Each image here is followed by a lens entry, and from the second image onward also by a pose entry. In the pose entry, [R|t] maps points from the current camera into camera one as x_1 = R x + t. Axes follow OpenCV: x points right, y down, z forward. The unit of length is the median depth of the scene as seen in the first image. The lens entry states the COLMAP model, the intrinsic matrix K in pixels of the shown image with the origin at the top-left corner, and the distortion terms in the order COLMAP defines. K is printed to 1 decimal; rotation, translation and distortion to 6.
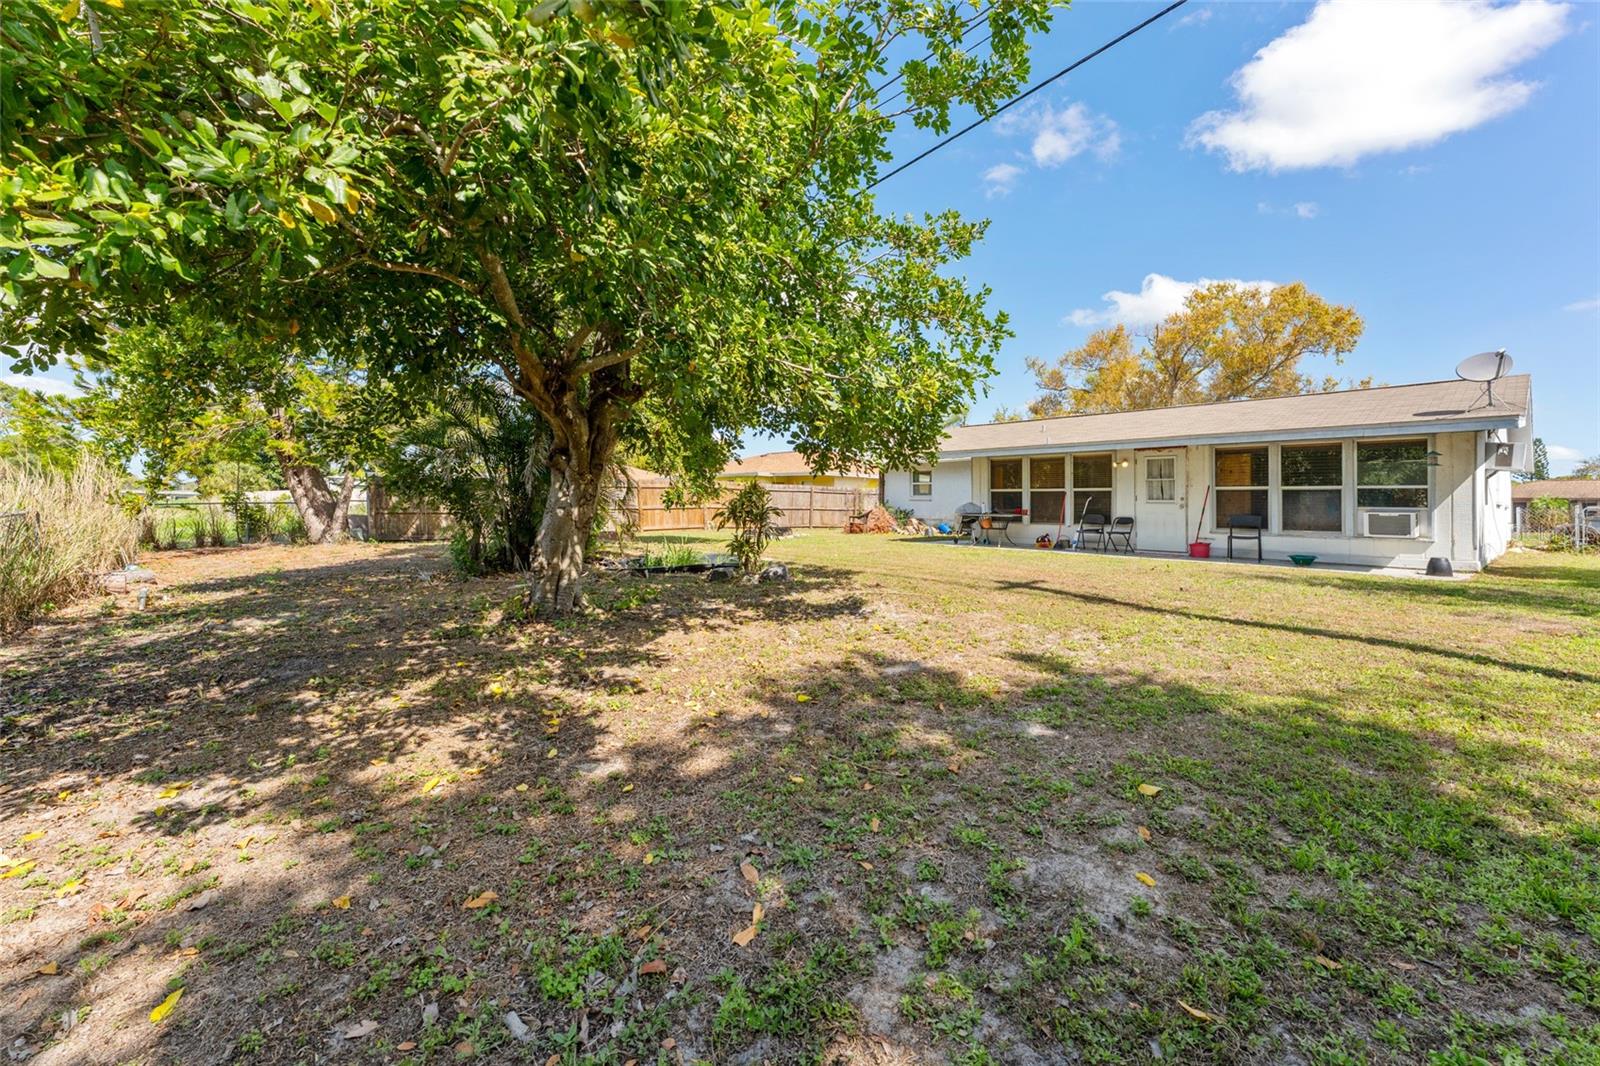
lens RADIAL K [[681.2, 0, 802.2], [0, 681.2, 521.5], [0, 0, 1]] dist [-0.002588, -0.000271]
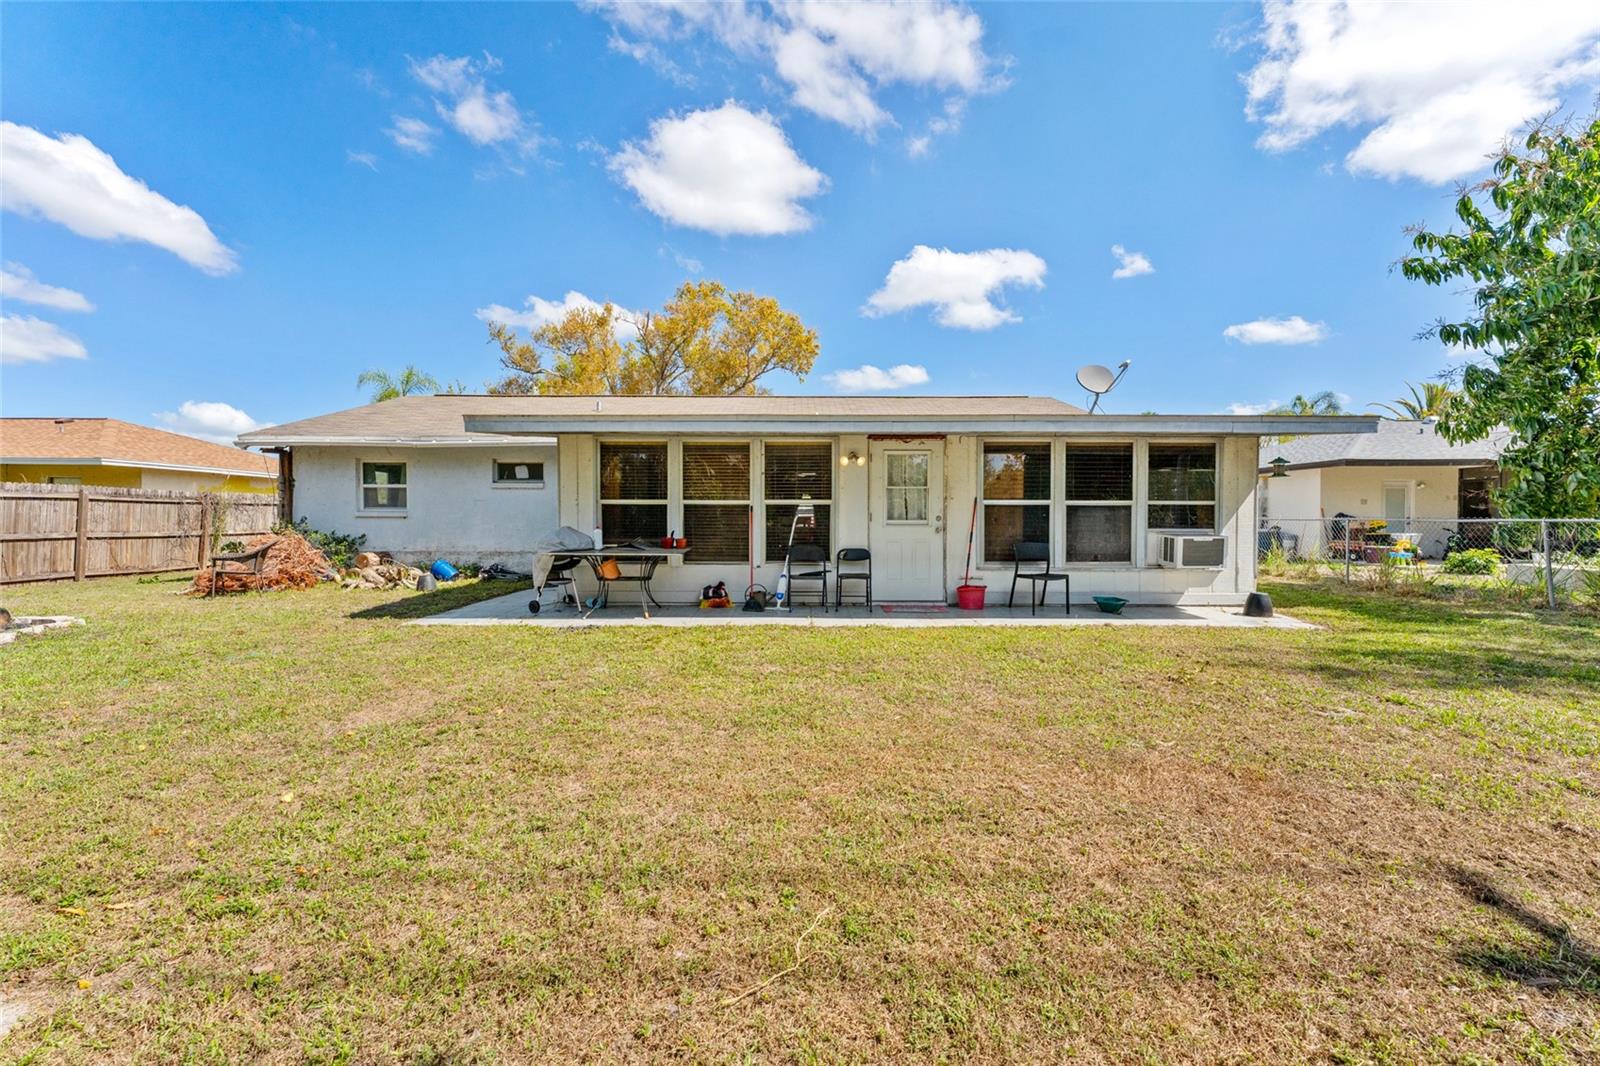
lens RADIAL K [[681.2, 0, 802.2], [0, 681.2, 521.5], [0, 0, 1]] dist [-0.002588, -0.000271]
pose [[0.671864, -0.014741, 0.740528, 0.003174], [0.023804, 0.999715, -0.001696, -0.029418], [-0.740292, 0.018767, 0.672023, 0.611664]]
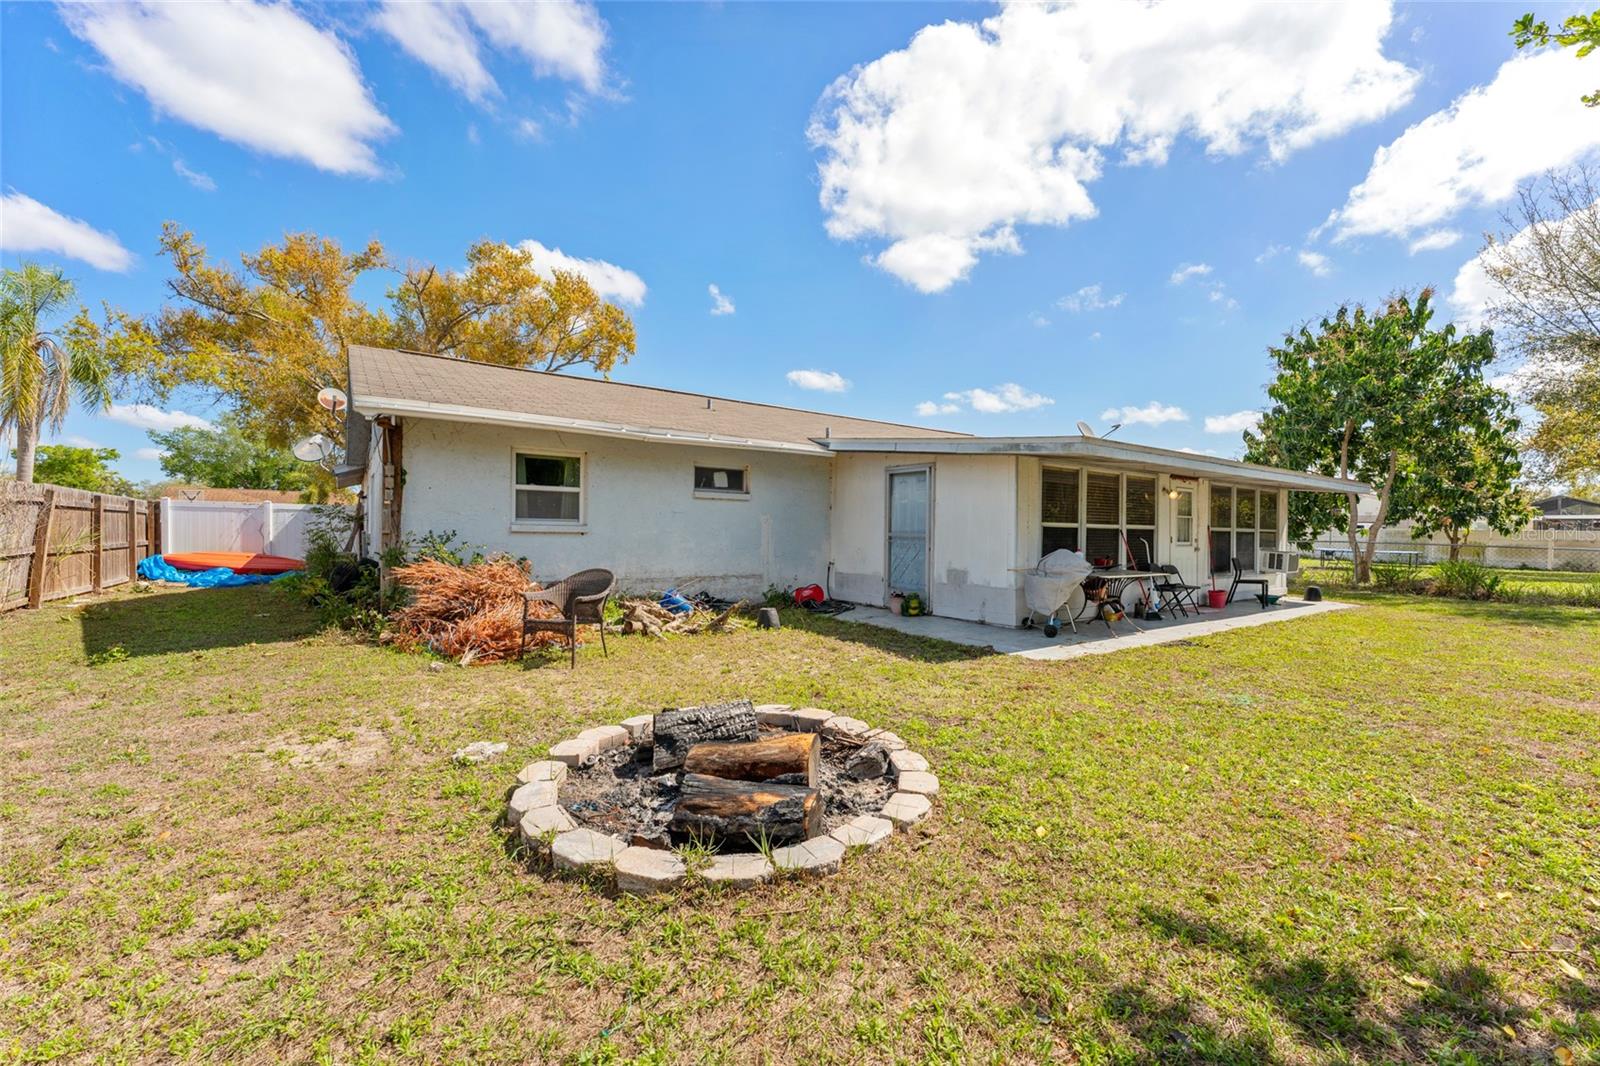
lens RADIAL K [[692.5, 0, 800.0], [0, 692.5, 533.0], [0, 0, 1]] dist [-0.004467, -0.000540]
pose [[0.096267, -0.008233, 0.995321, -0.298143], [0.012186, 0.999901, 0.007092, -0.049251], [-0.995281, 0.011447, 0.096358, 1.273599]]
